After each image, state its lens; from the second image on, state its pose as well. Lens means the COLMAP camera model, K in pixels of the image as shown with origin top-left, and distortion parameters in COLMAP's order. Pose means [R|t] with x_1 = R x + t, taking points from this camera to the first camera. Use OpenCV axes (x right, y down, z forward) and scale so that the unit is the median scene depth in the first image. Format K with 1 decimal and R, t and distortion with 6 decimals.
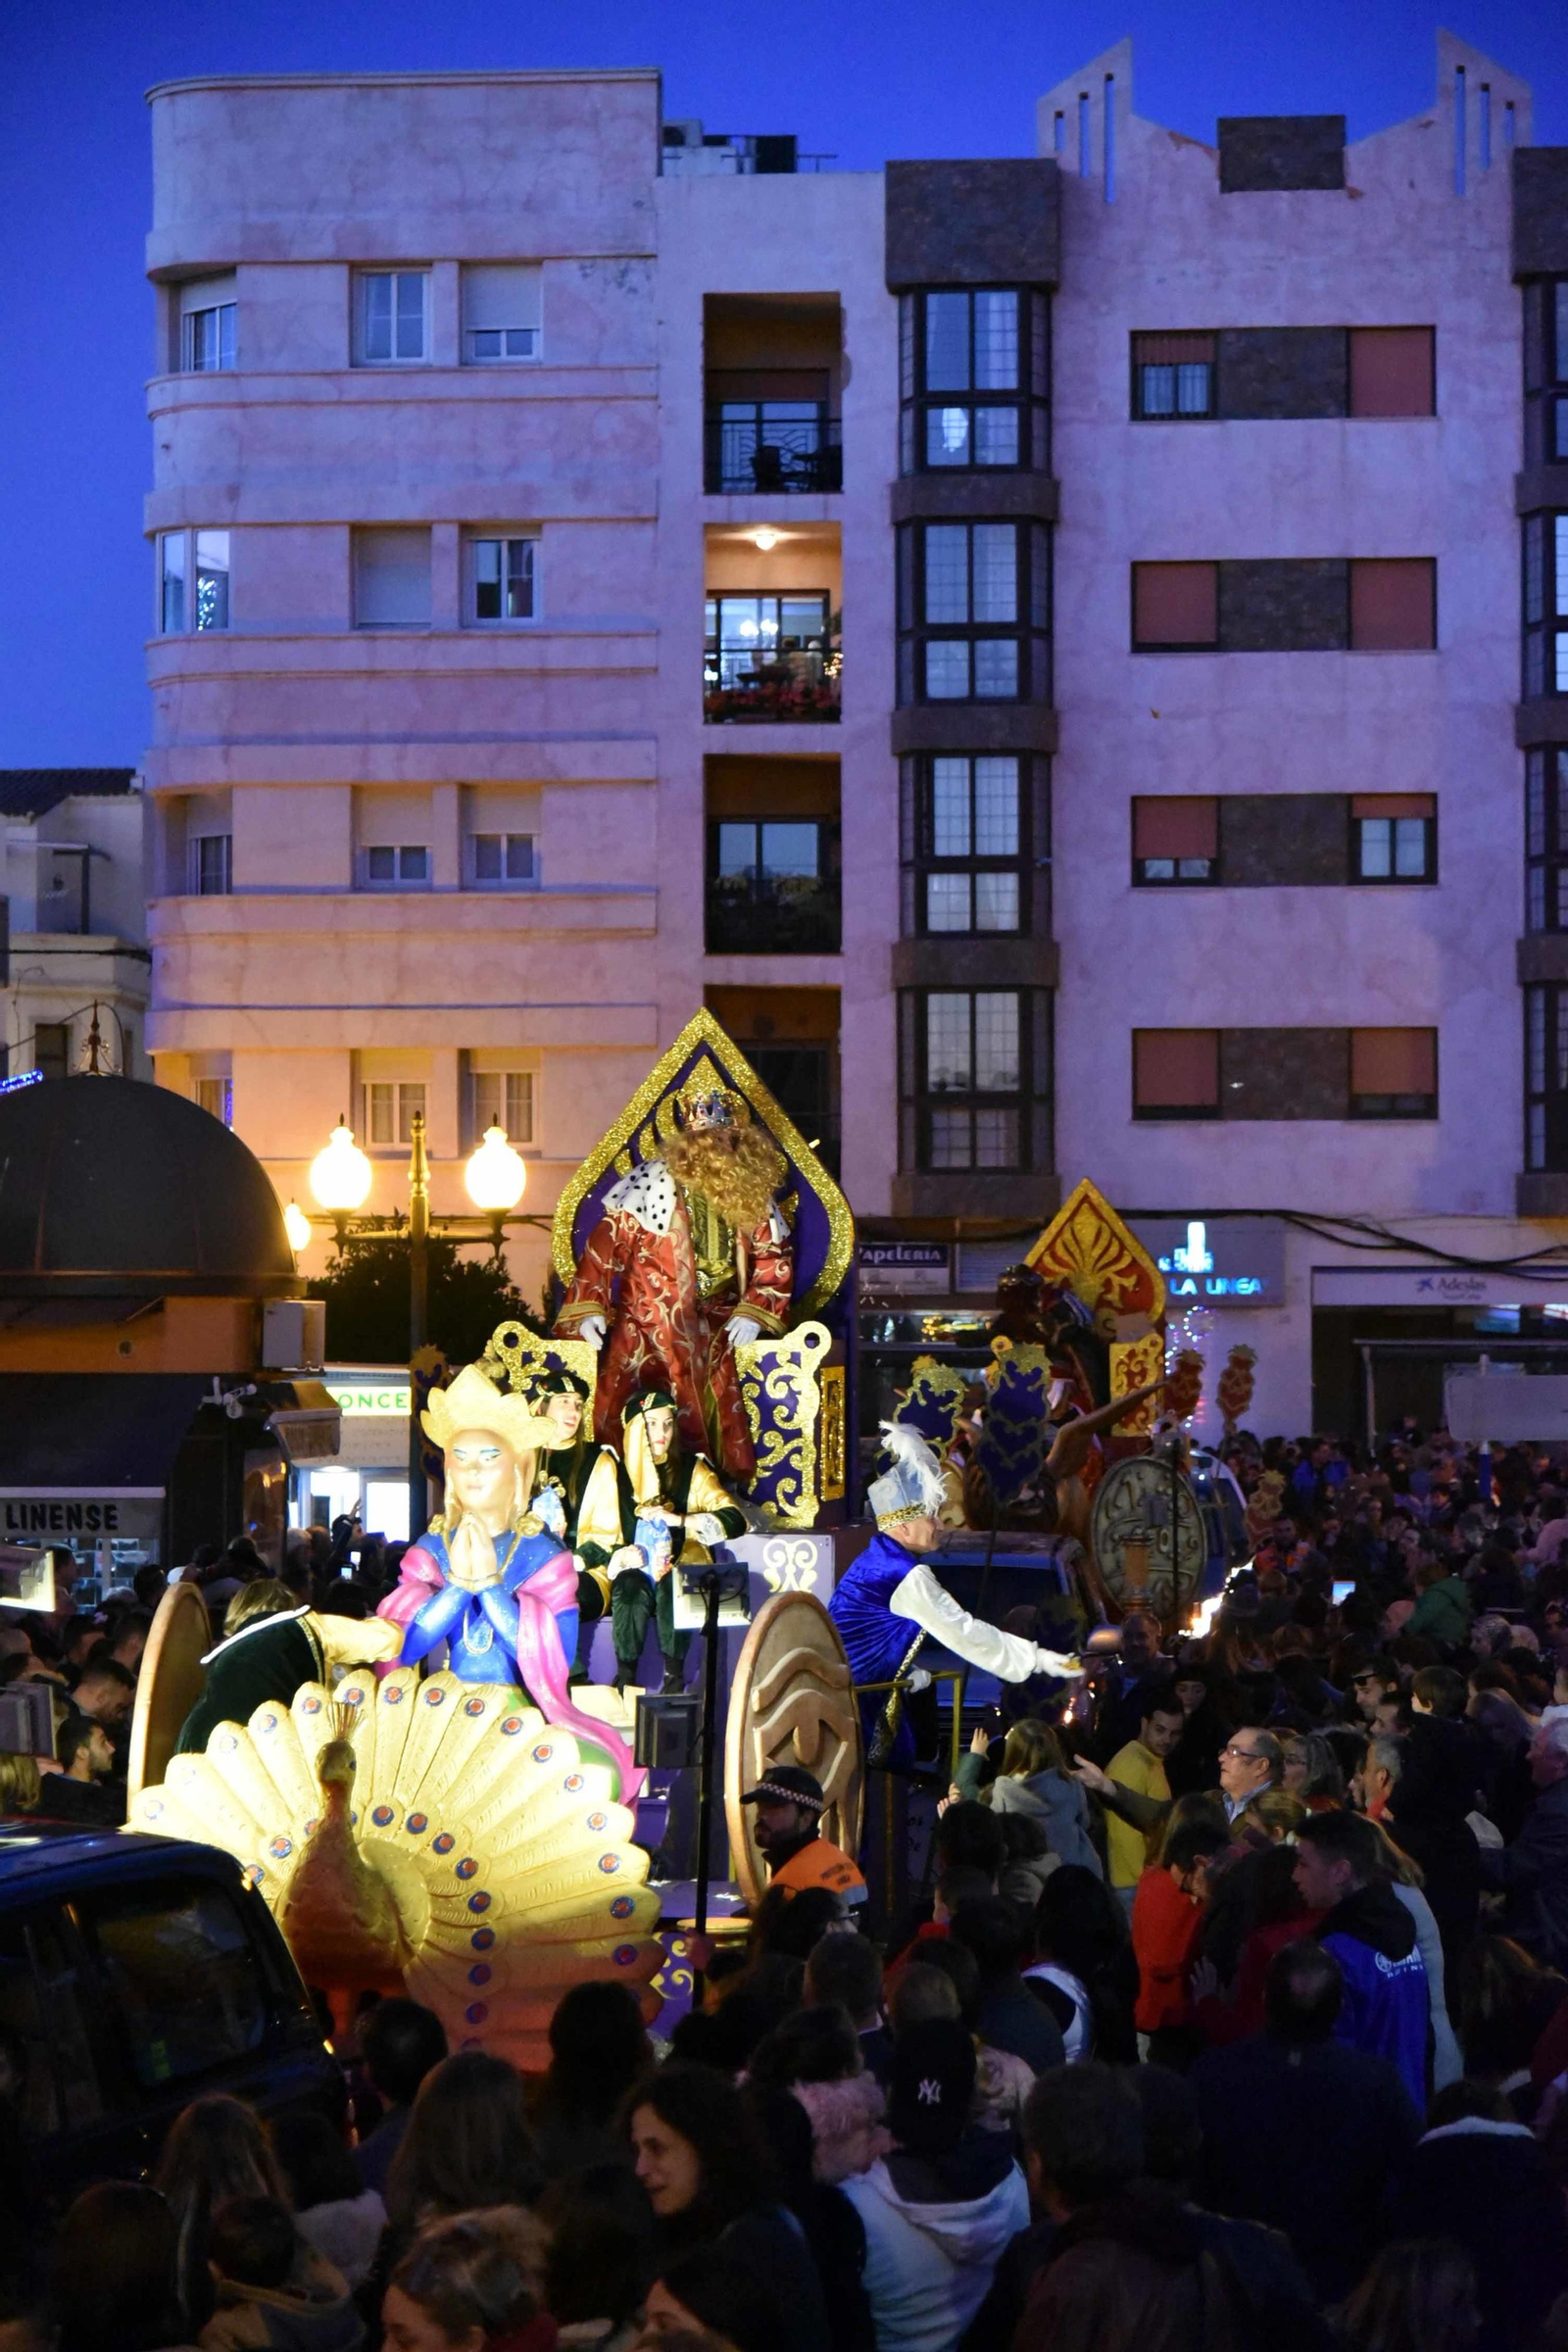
lens RADIAL K [[4996.0, 0, 784.0], [0, 4996.0, 1176.0], [0, 0, 1]] dist [0.019499, 0.055538]
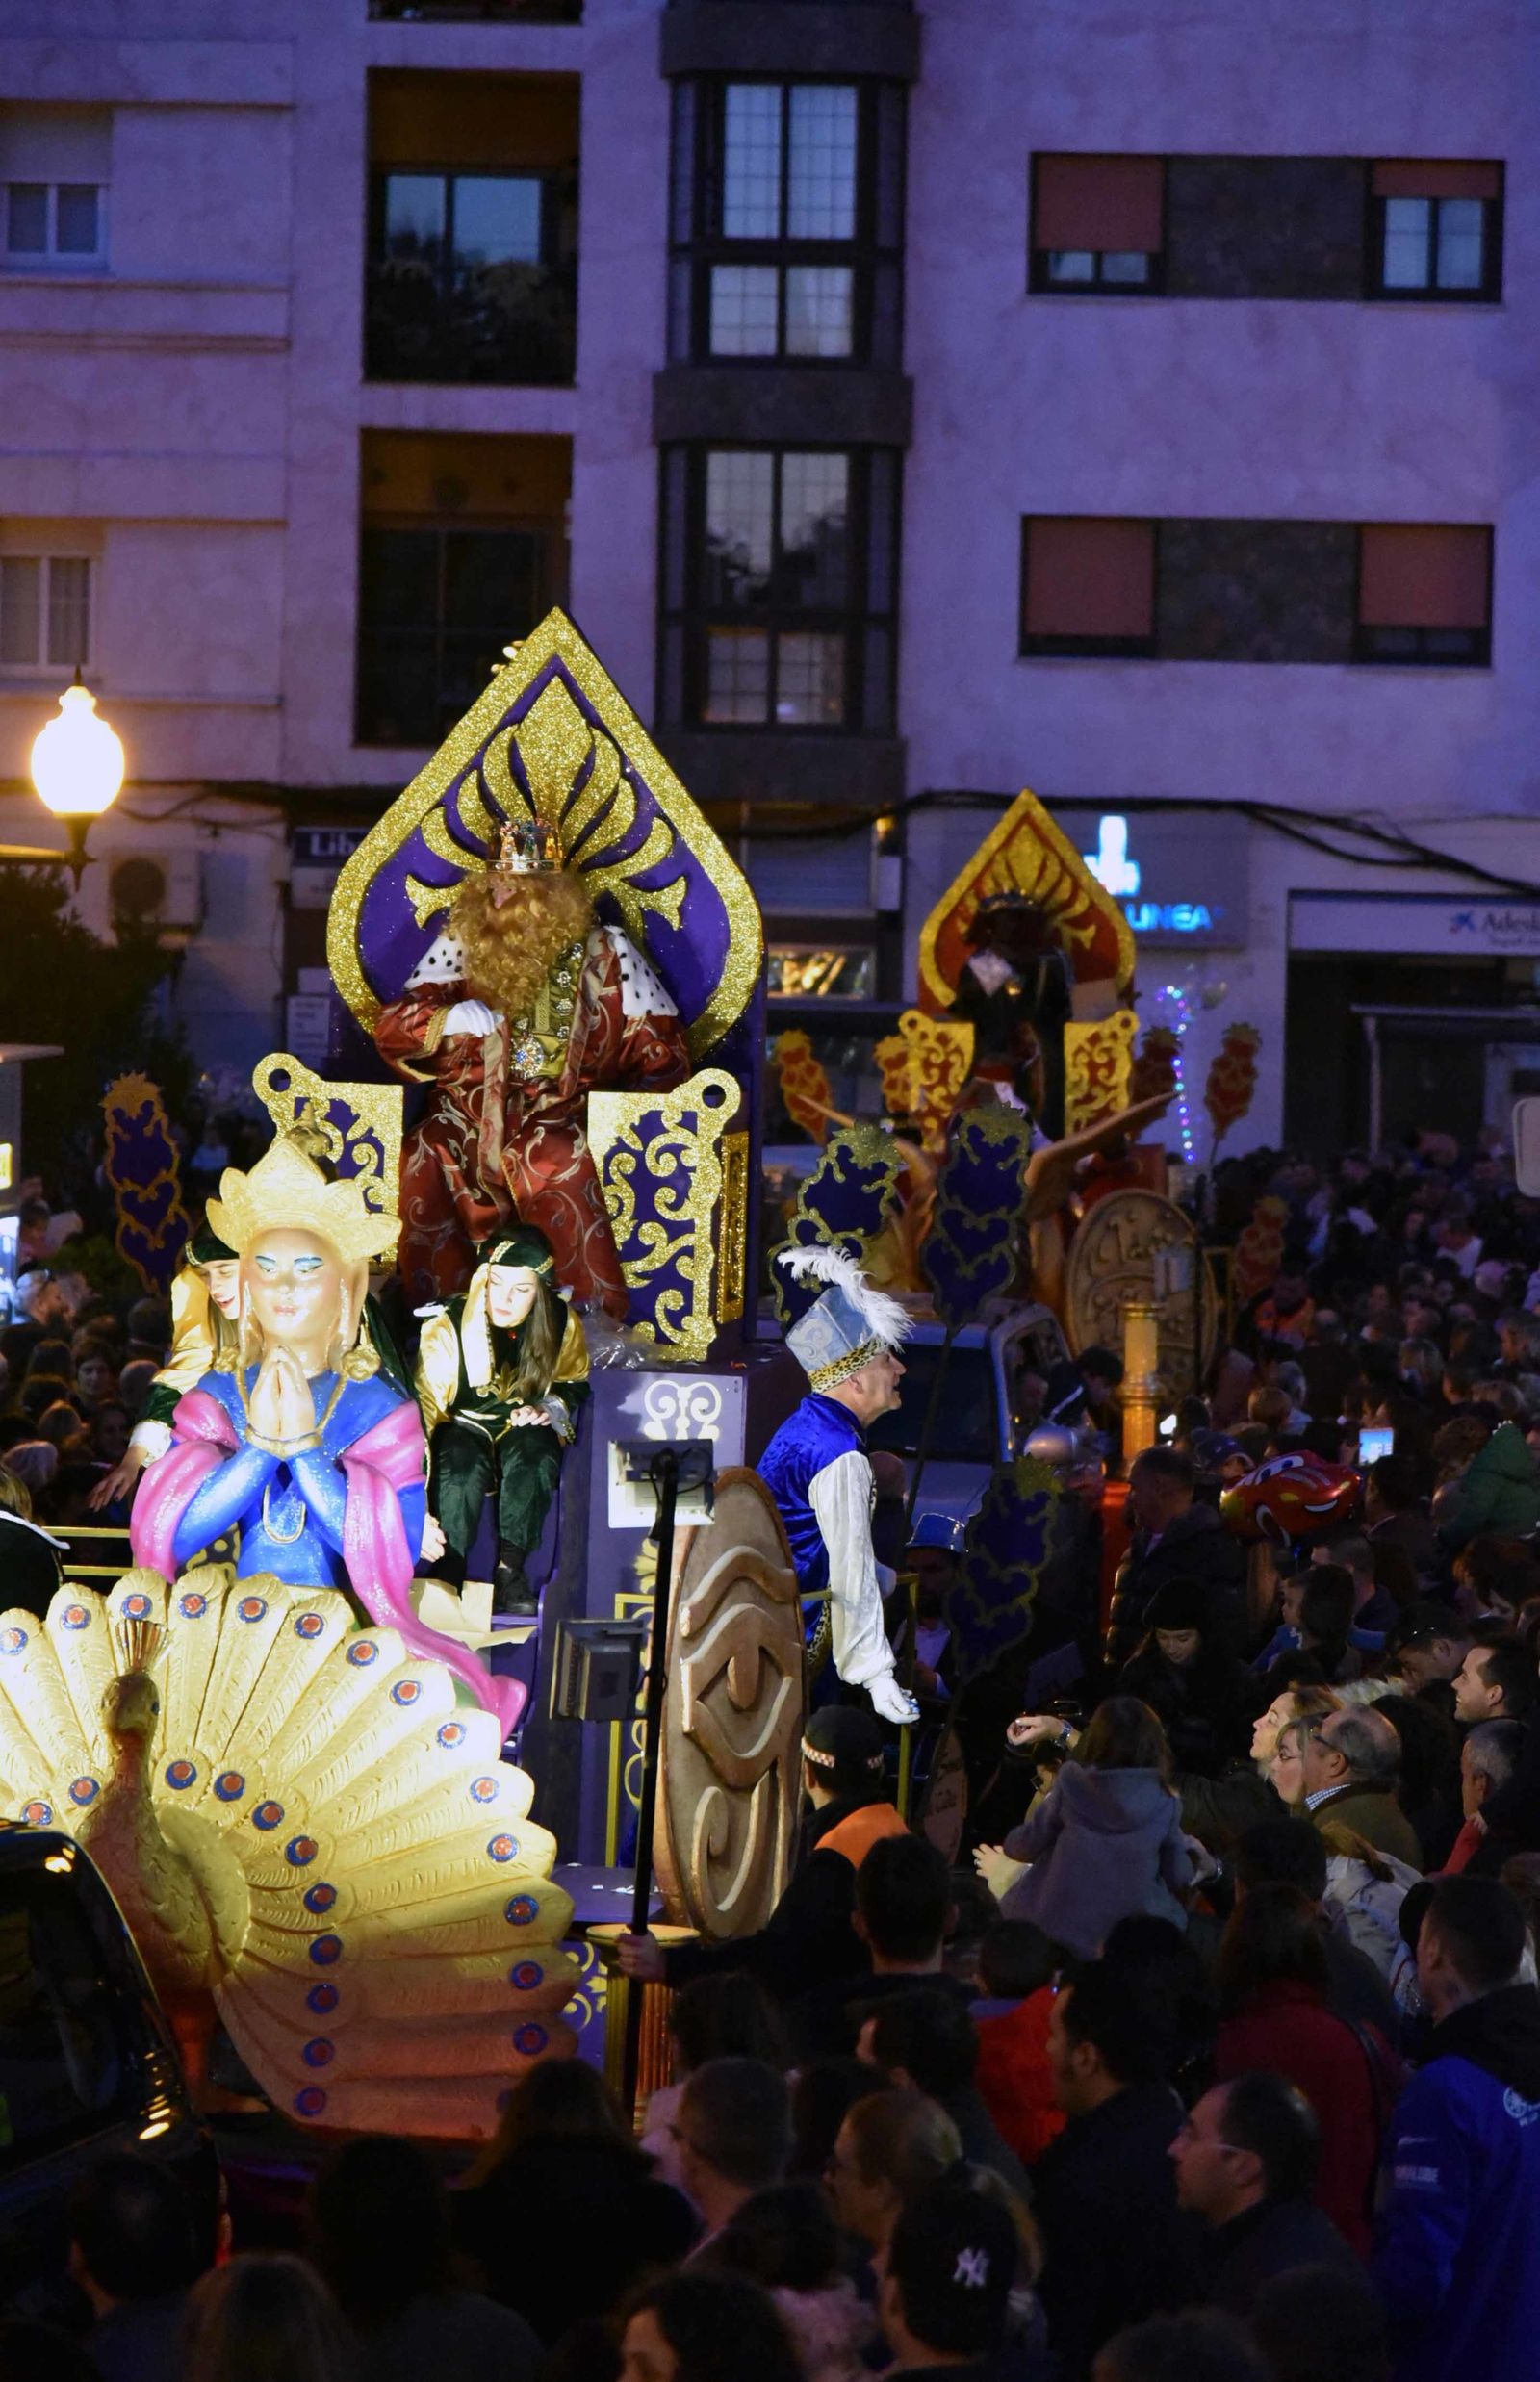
lens RADIAL K [[6959.2, 0, 770.0], [0, 6959.2, 1191.0], [0, 0, 1]] dist [-0.058431, 1.392542]
pose [[0.999632, 0.026006, 0.007729, 0.032379], [-0.026314, 0.998733, 0.042895, 0.020158], [-0.006604, -0.043082, 0.999050, 0.098201]]
